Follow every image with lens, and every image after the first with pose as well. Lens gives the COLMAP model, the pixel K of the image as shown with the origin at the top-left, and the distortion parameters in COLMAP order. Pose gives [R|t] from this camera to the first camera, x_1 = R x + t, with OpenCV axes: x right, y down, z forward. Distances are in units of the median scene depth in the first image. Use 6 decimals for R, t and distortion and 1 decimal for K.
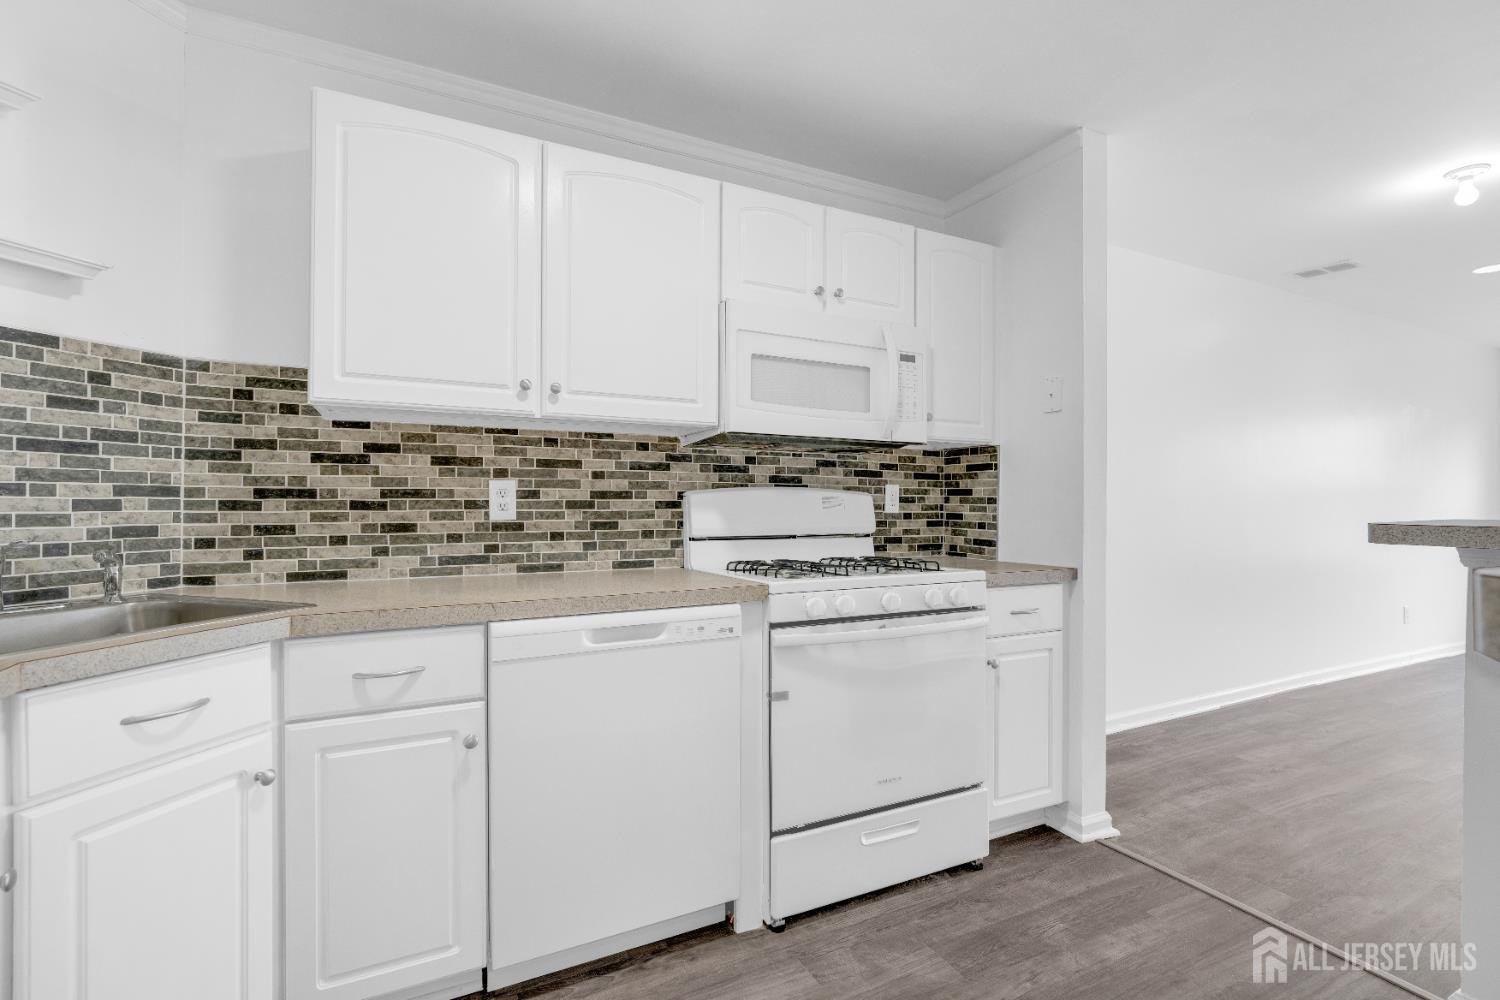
lens RADIAL K [[679.5, 0, 738.2], [0, 679.5, 504.4], [0, 0, 1]] dist [-0.005868, 0.002854]
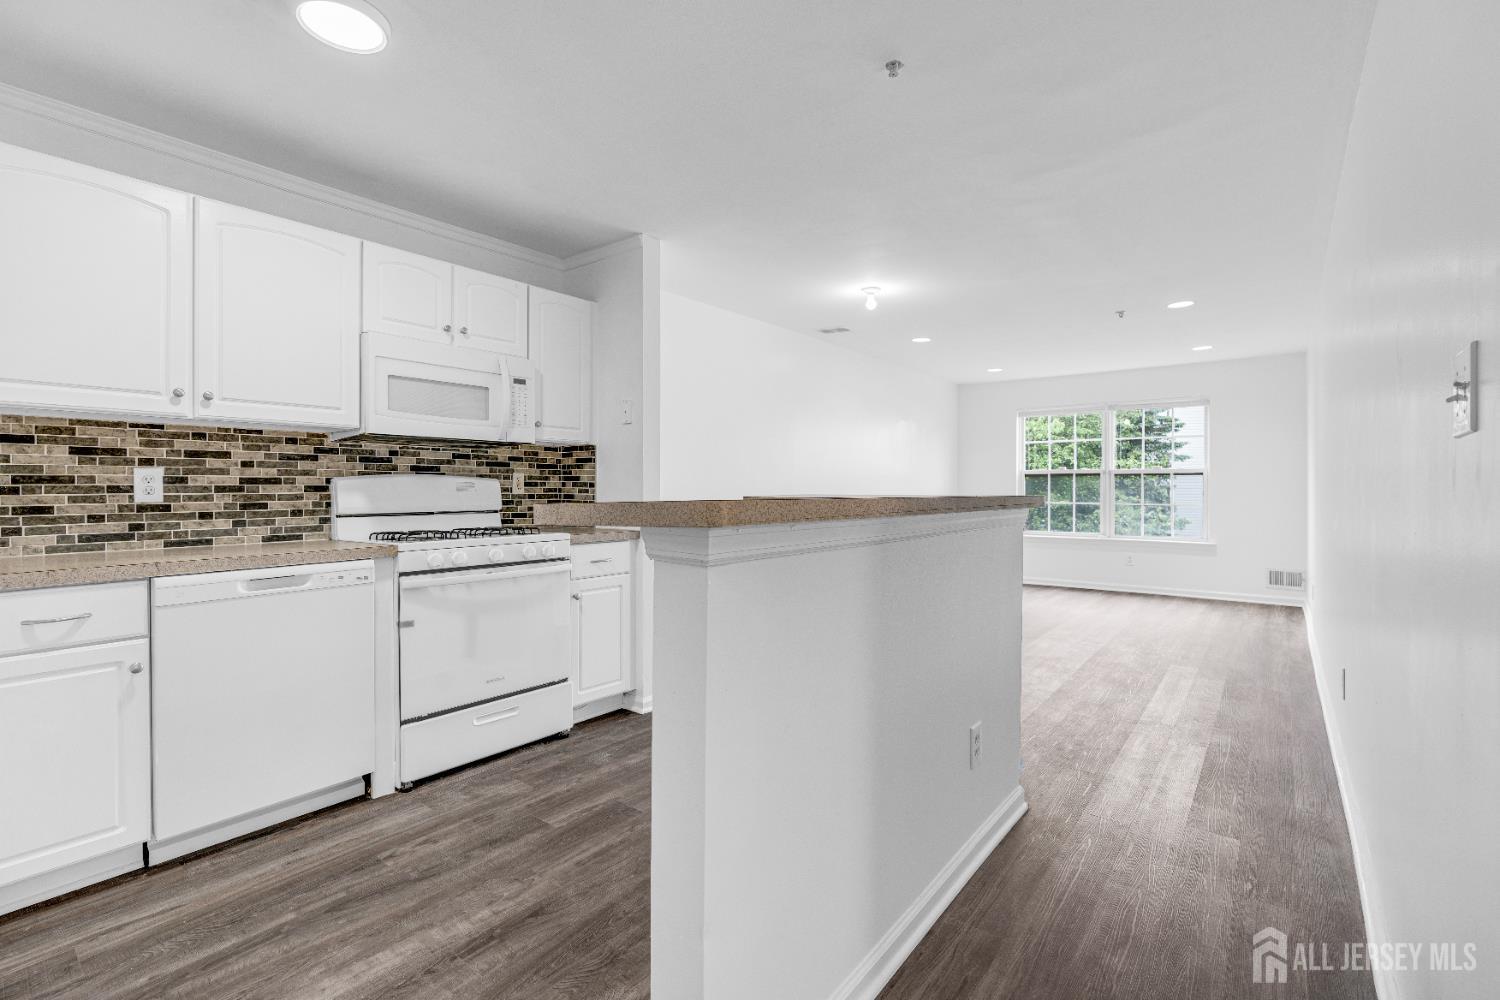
lens RADIAL K [[679.5, 0, 743.4], [0, 679.5, 489.0], [0, 0, 1]] dist [-0.005868, 0.002854]
pose [[0.903555, -0.004167, 0.428452, 0.074902], [0.003804, 0.999991, 0.001703, 0.001952], [-0.428455, 0.000092, 0.903563, -0.475175]]
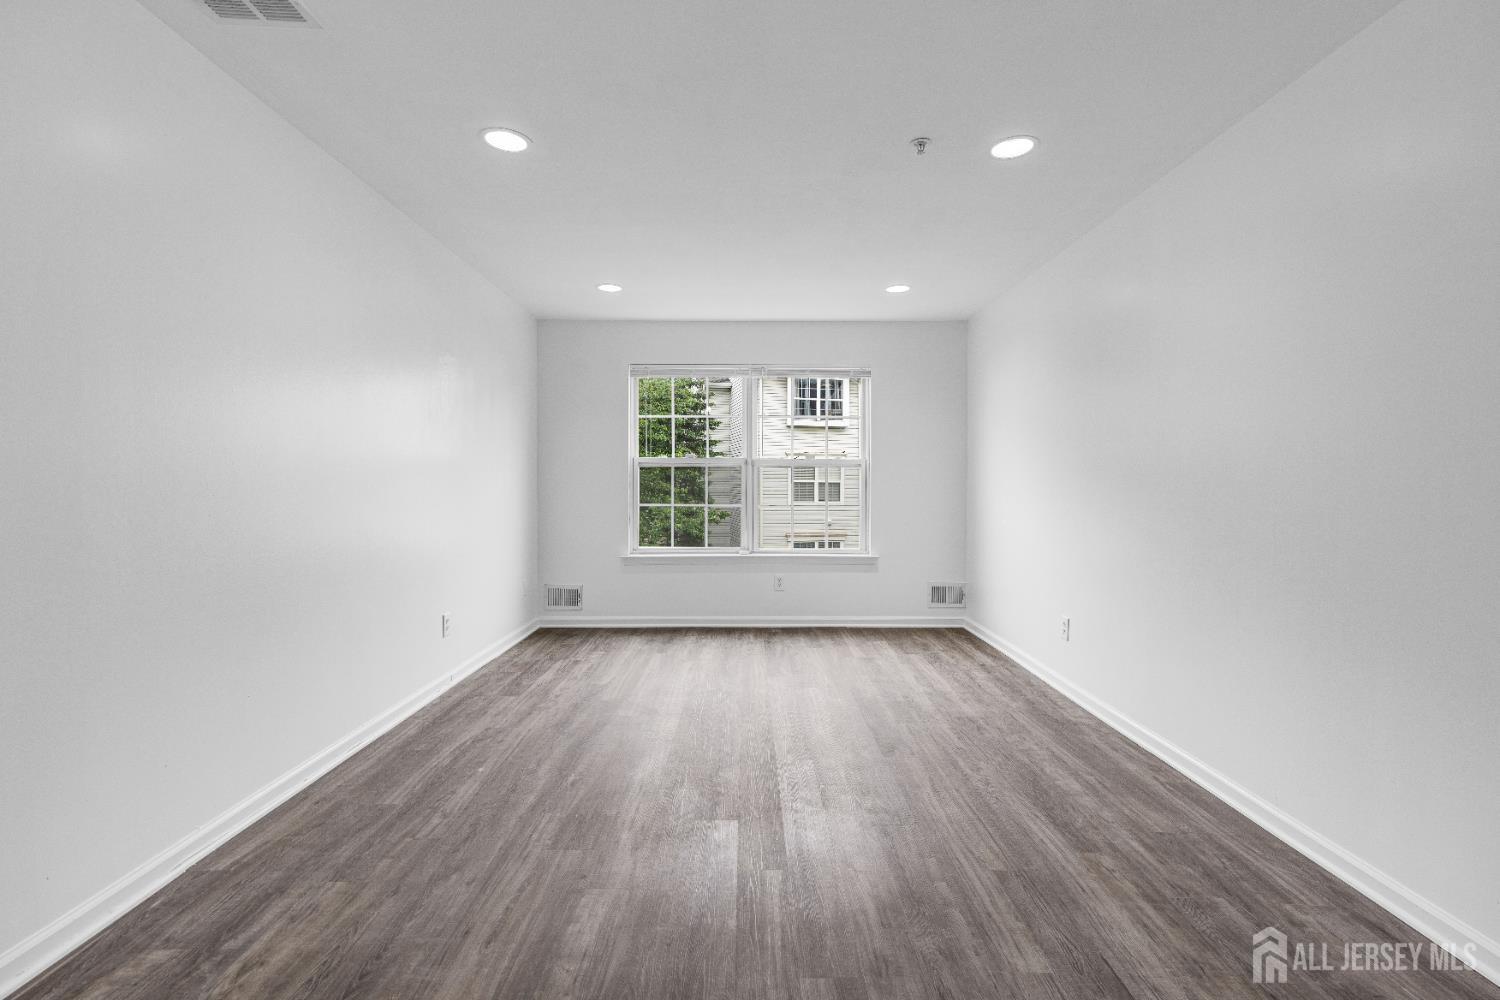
lens RADIAL K [[679.5, 0, 750.7], [0, 679.5, 499.8], [0, 0, 1]] dist [-0.005868, 0.002854]
pose [[0.433567, -0.022592, 0.900838, 1.005979], [0.000307, 0.999689, 0.024924, 0.004743], [-0.901121, -0.010530, 0.433439, 0.798019]]
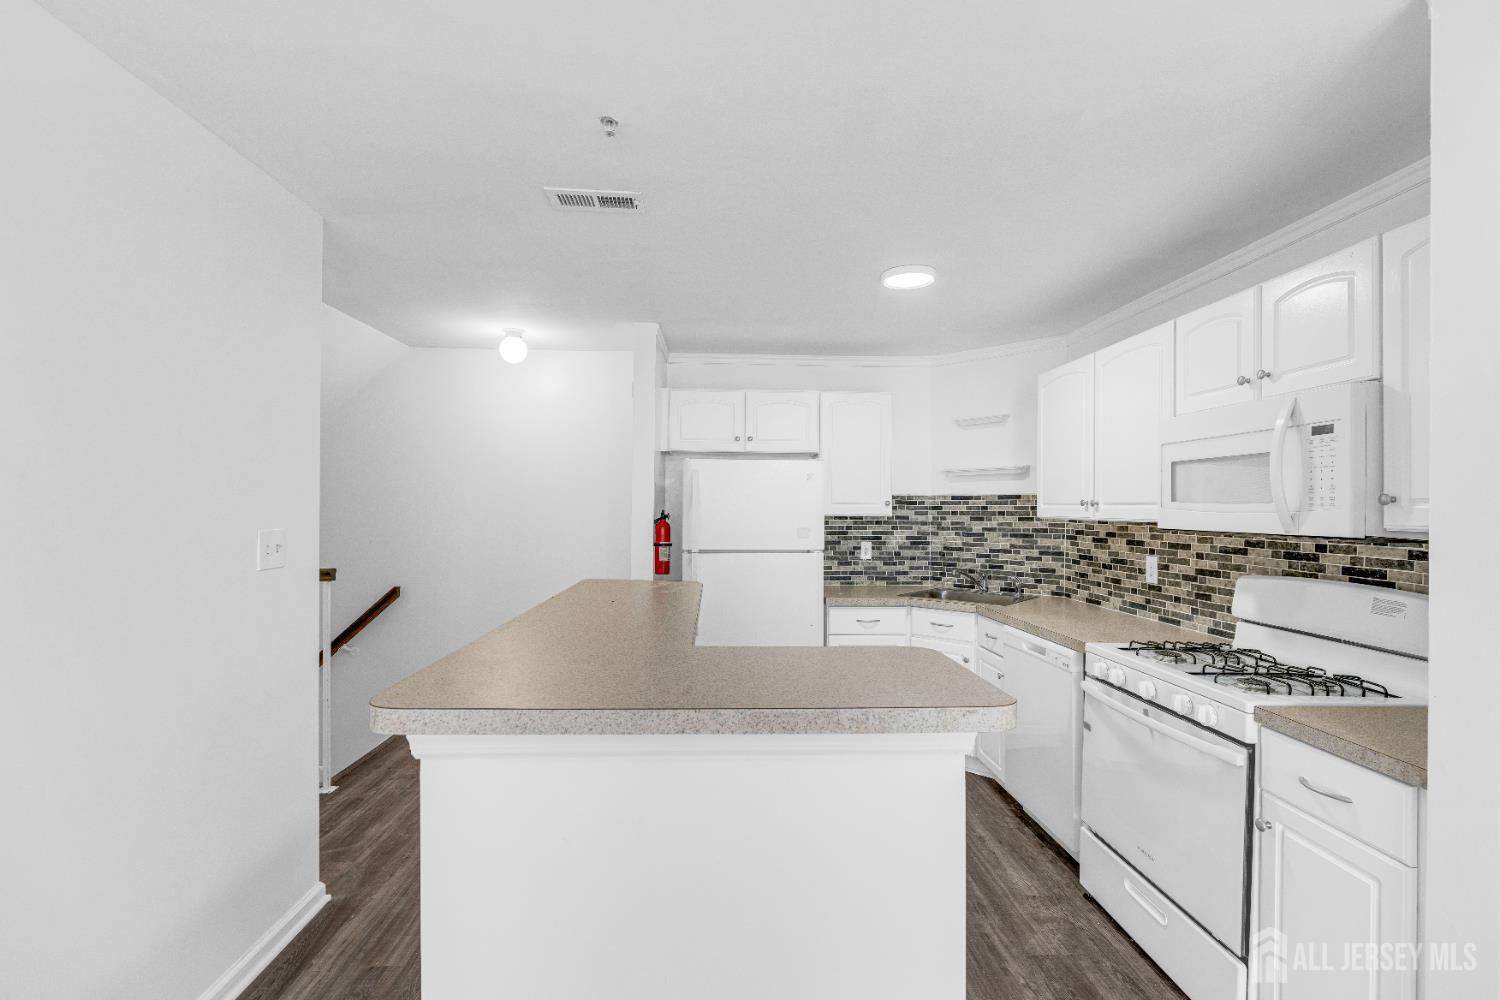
lens RADIAL K [[679.5, 0, 743.9], [0, 679.5, 507.5], [0, 0, 1]] dist [-0.005868, 0.002854]
pose [[-0.403045, -0.007013, -0.915153, 1.343743], [-0.009480, 0.999949, -0.003488, -0.126257], [0.915131, 0.007269, -0.403091, 0.764921]]
